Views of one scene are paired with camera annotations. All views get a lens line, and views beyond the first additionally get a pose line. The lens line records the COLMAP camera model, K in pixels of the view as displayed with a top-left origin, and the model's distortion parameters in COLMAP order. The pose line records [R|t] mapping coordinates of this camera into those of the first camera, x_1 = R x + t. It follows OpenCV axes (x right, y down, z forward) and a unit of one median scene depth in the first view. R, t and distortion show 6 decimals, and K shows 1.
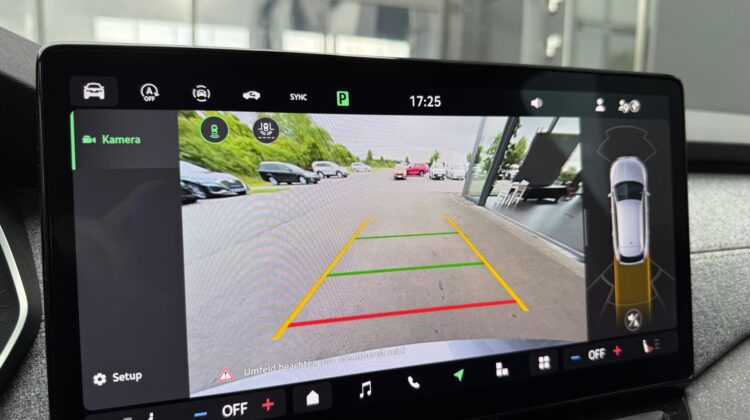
lens RADIAL K [[541.4, 0, 381.4], [0, 541.4, 207.4], [0, 0, 1]] dist [0.004404, -0.063020]
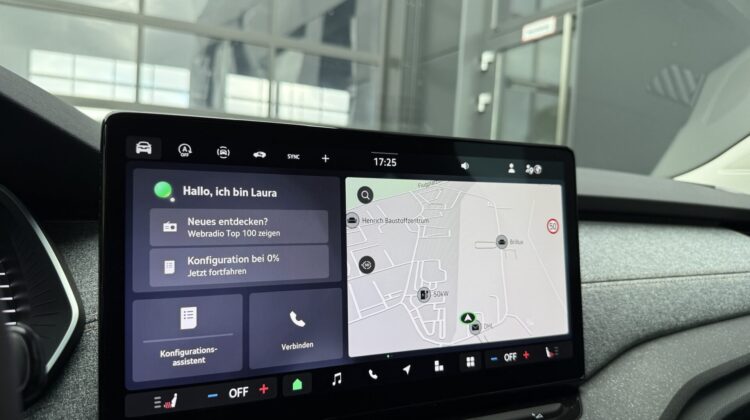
lens RADIAL K [[541.4, 0, 376.3], [0, 541.4, 208.9], [0, 0, 1]] dist [0.004404, -0.063020]
pose [[0.993823, 0.025357, 0.108042, -0.082663], [-0.016834, 0.996726, -0.079082, 0.027127], [-0.109694, 0.076774, 0.990996, -0.322614]]
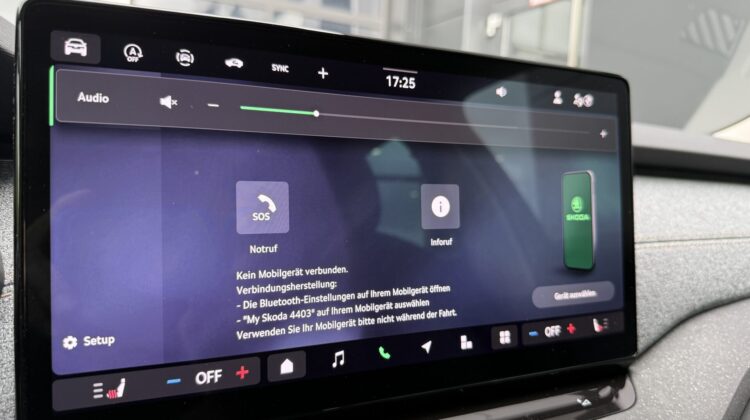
lens RADIAL K [[541.4, 0, 380.2], [0, 541.4, 208.2], [0, 0, 1]] dist [0.004404, -0.063020]
pose [[0.993145, 0.024360, 0.114321, -0.071099], [-0.021124, 0.999343, -0.029438, 0.077980], [-0.114963, 0.026821, 0.993008, -0.024532]]
